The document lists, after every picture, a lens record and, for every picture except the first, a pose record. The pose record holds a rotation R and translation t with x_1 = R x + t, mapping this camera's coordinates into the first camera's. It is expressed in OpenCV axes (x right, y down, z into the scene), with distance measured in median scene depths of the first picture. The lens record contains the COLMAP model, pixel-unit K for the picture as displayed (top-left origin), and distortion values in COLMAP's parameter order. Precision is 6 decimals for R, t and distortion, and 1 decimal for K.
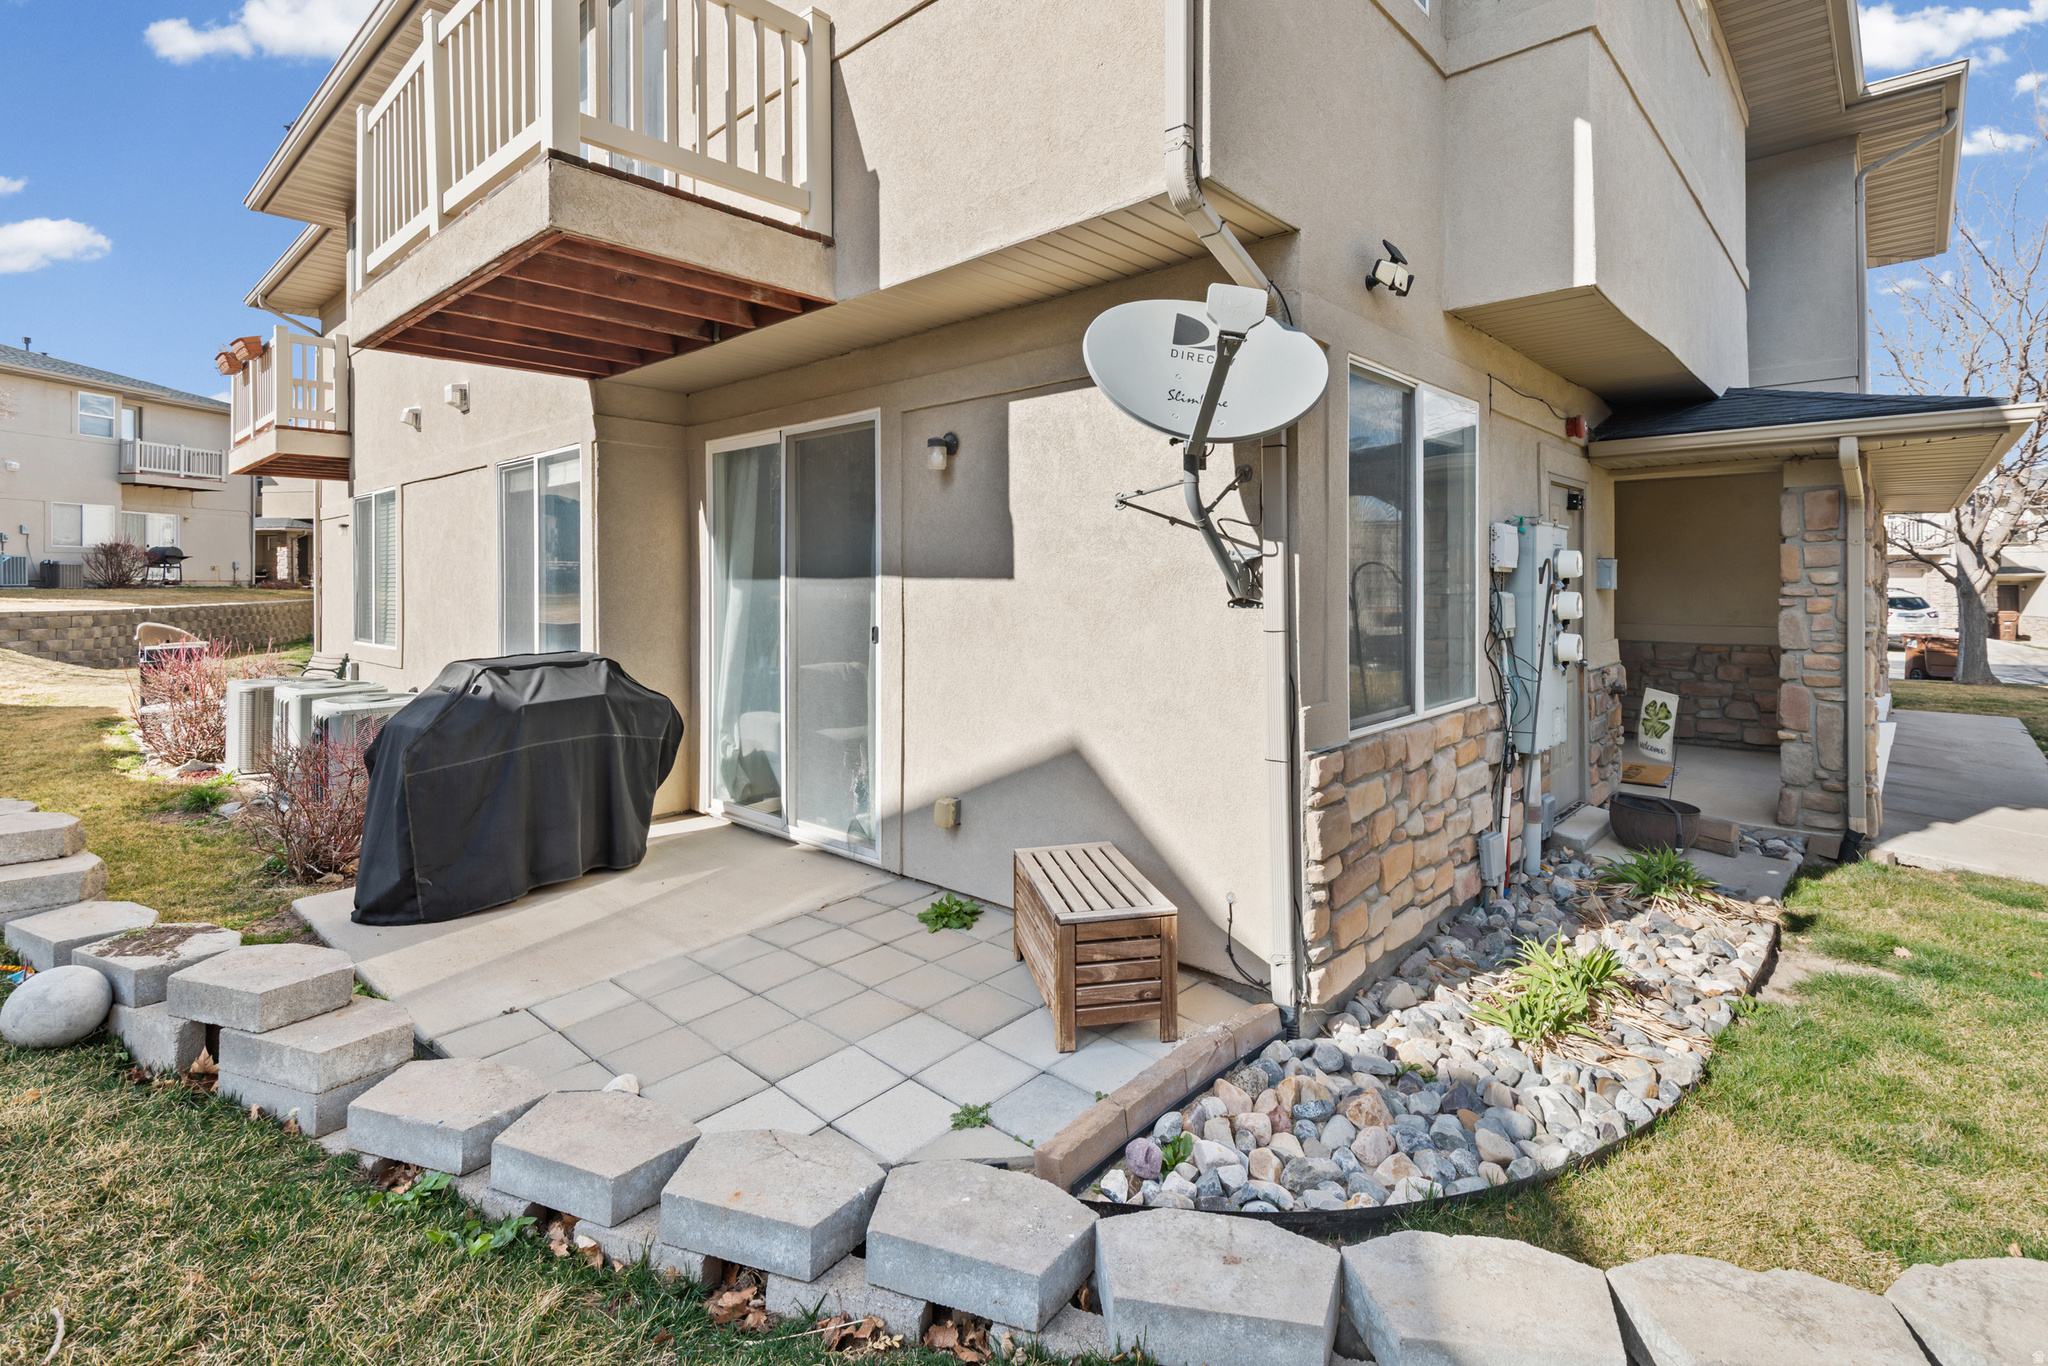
lens RADIAL K [[949.1, 0, 1022.7], [0, 949.1, 581.4], [0, 0, 1]] dist [0.016839, -0.000281]
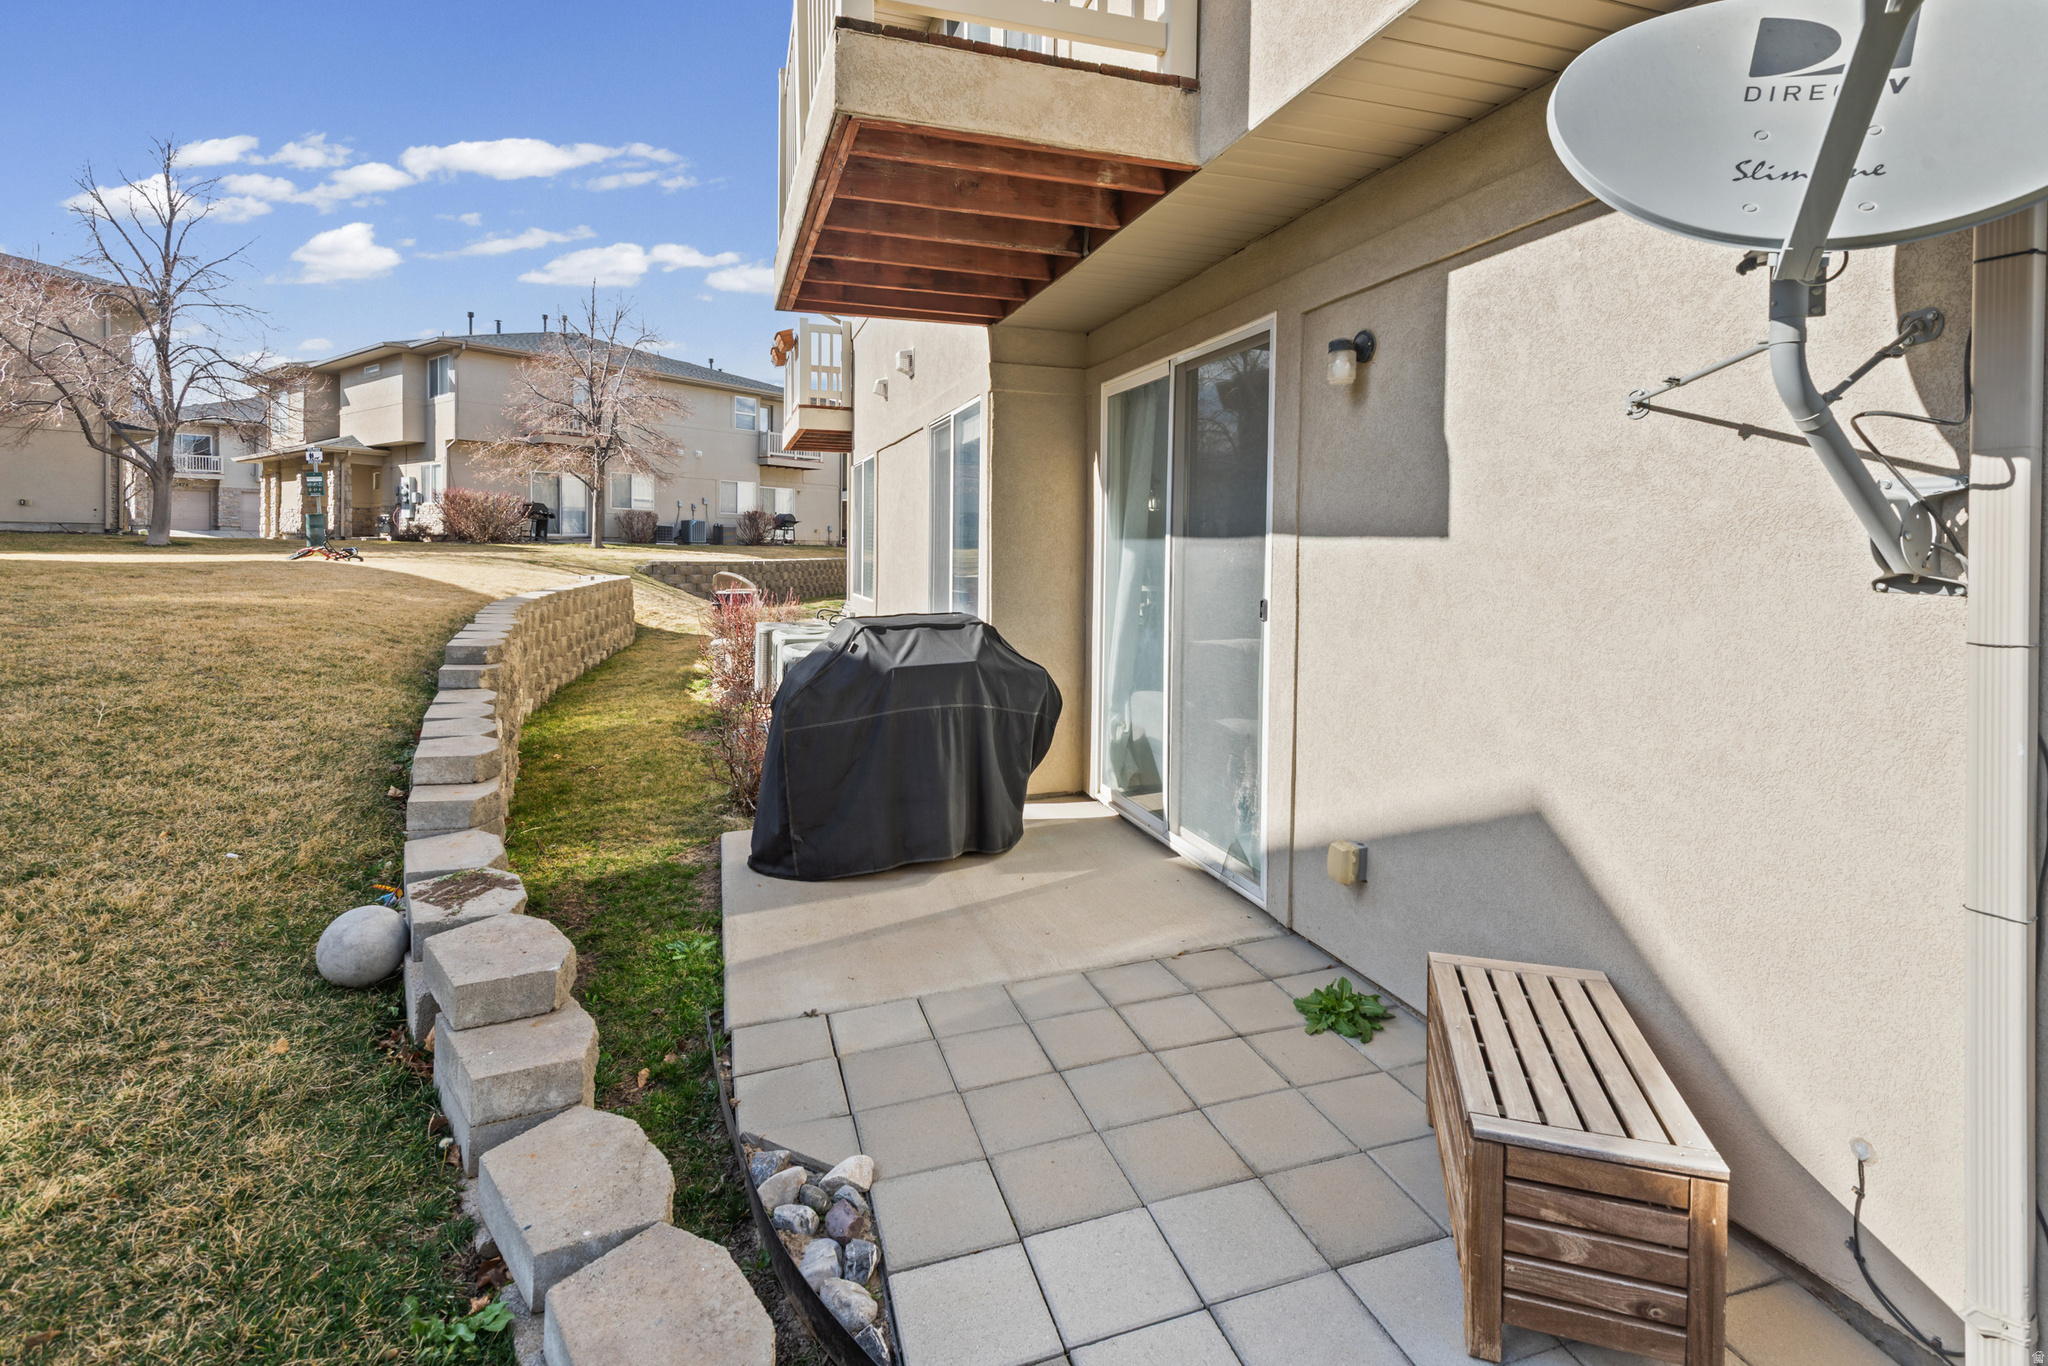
lens RADIAL K [[949.7, 0, 1028.9], [0, 949.7, 567.8], [0, 0, 1]] dist [0.044109, -0.034756]
pose [[0.878093, 0.022420, -0.477964, 0.050647], [-0.011957, 0.999618, 0.024922, 0.005529], [0.478340, -0.016169, 0.878026, 0.255056]]
